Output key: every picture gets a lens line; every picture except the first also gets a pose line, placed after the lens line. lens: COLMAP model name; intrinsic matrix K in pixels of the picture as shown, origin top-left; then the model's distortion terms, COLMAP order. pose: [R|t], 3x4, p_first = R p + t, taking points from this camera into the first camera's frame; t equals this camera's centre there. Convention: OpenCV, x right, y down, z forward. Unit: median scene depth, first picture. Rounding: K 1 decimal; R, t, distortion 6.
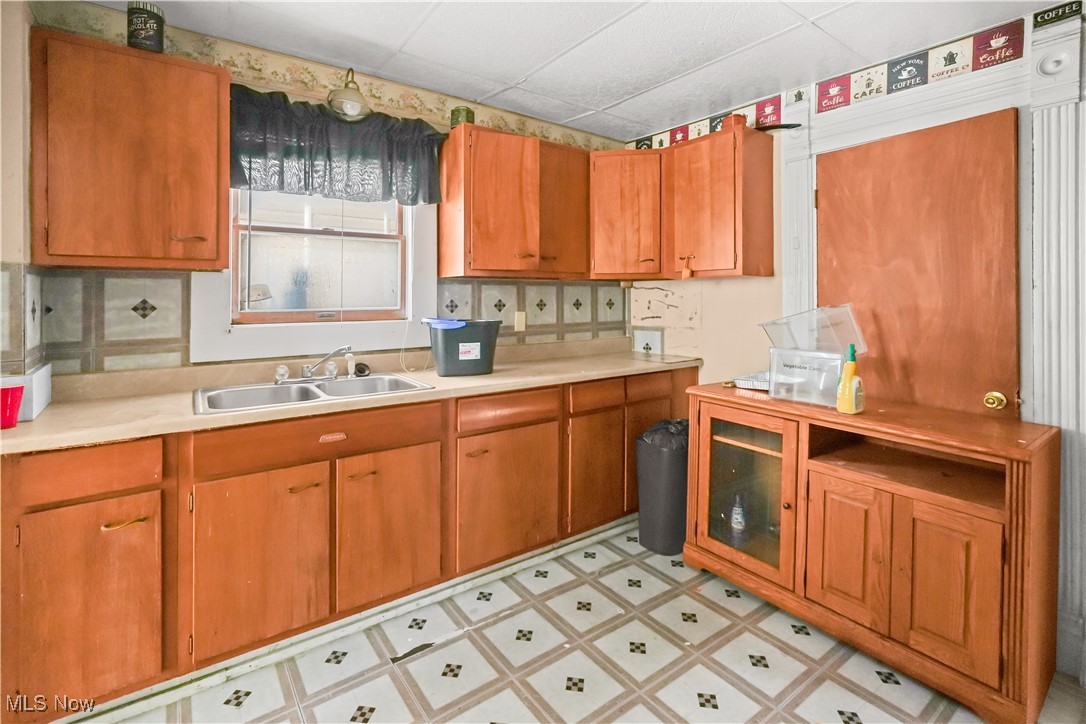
lens RADIAL K [[491.6, 0, 541.7], [0, 491.6, 306.8], [0, 0, 1]] dist [-0.019846, 0.000008]
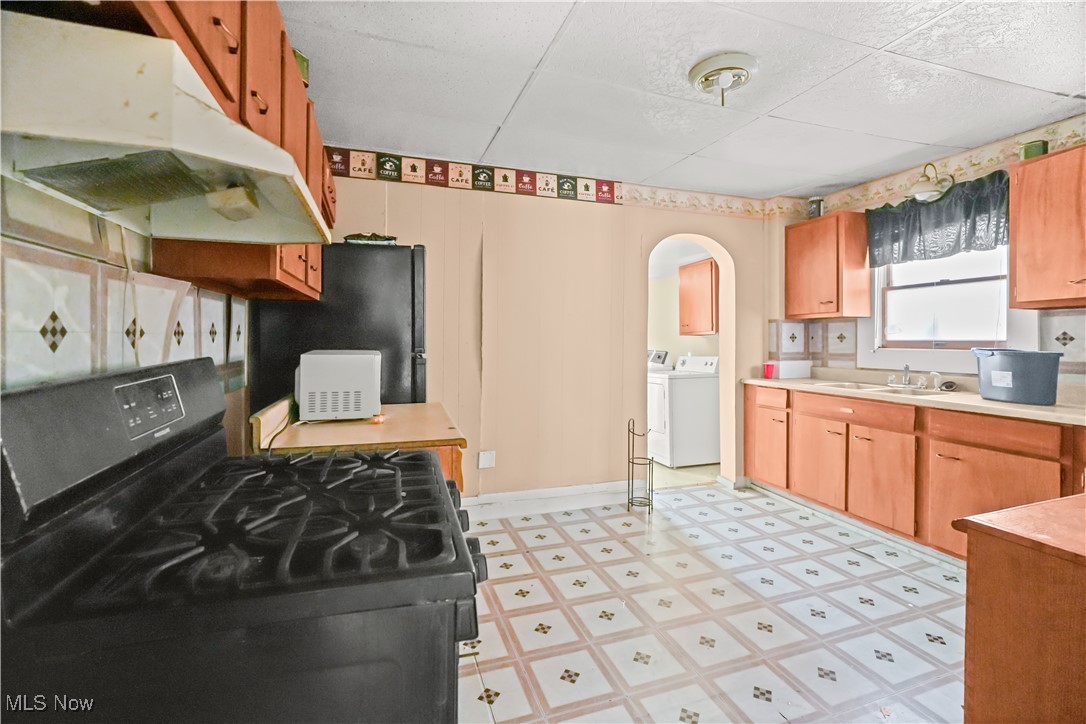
lens RADIAL K [[489.0, 0, 541.4], [0, 489.0, 323.1], [0, 0, 1]] dist [-0.001990, -0.000125]
pose [[-0.323123, -0.021657, -0.946109, 1.489135], [-0.001060, 0.999746, -0.022523, -0.009512], [0.946357, -0.006275, -0.323063, 0.482887]]
